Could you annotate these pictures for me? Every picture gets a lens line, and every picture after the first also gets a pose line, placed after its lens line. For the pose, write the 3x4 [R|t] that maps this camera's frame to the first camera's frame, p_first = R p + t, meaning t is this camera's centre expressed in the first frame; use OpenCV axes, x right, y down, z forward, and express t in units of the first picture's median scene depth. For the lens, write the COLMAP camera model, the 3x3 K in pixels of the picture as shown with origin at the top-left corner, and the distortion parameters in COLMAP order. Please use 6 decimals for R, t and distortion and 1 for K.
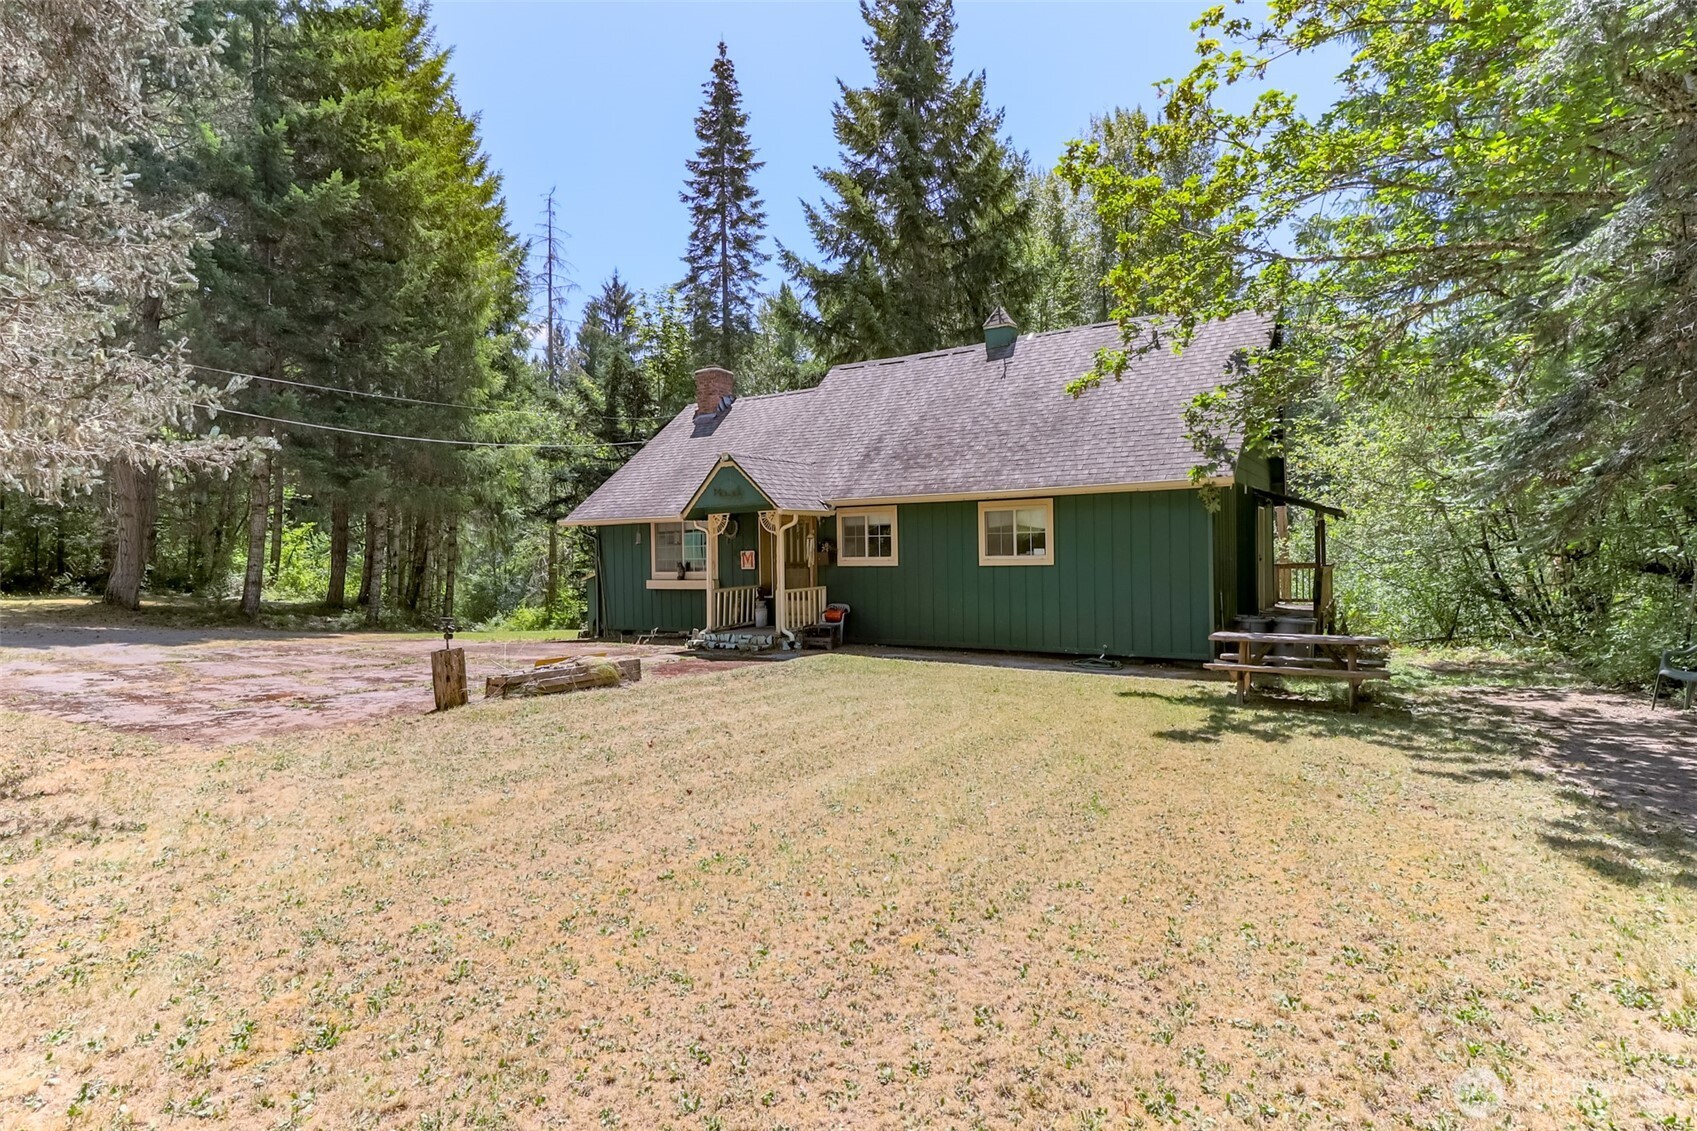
lens RADIAL K [[773.1, 0, 848.8], [0, 773.1, 556.8], [0, 0, 1]] dist [0.018115, 0.000466]
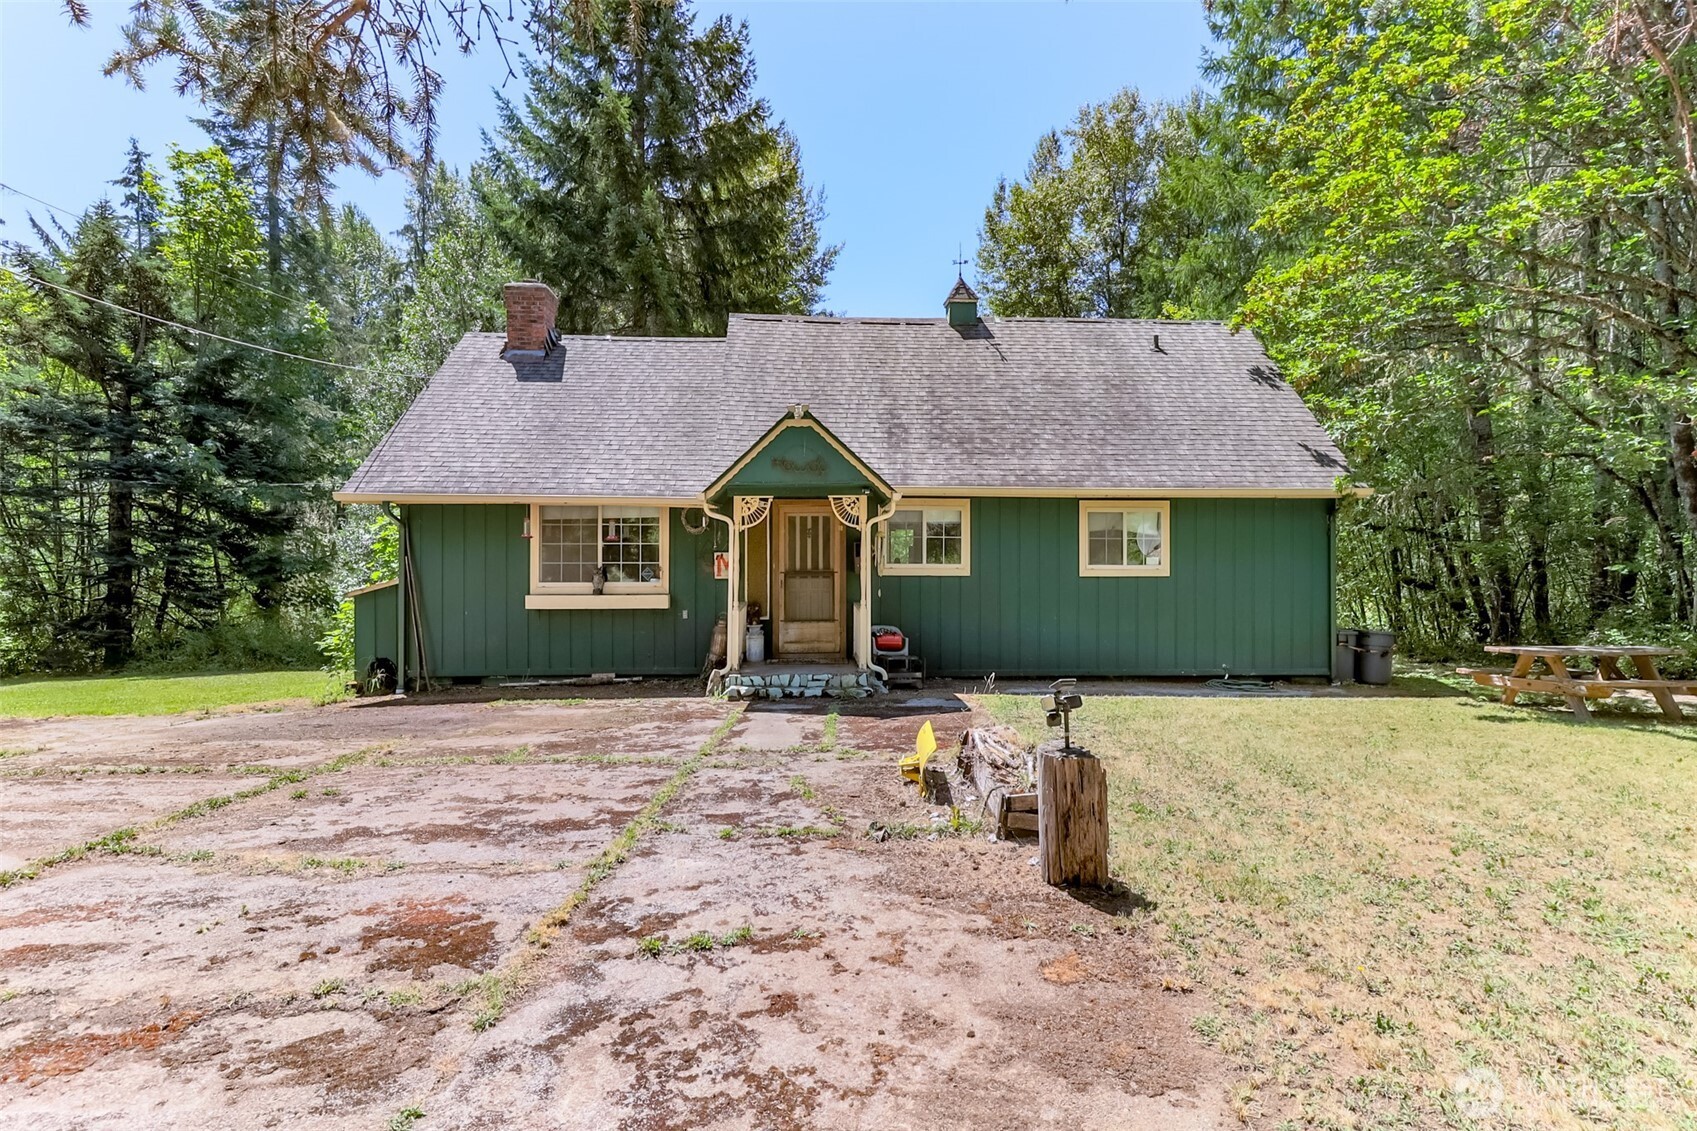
lens RADIAL K [[773.1, 0, 848.8], [0, 773.1, 556.8], [0, 0, 1]] dist [0.018115, 0.000466]
pose [[0.825151, 0.015800, 0.564691, -0.499288], [-0.012628, 0.999875, -0.009523, 0.002019], [-0.564770, 0.000727, 0.825248, 0.425758]]
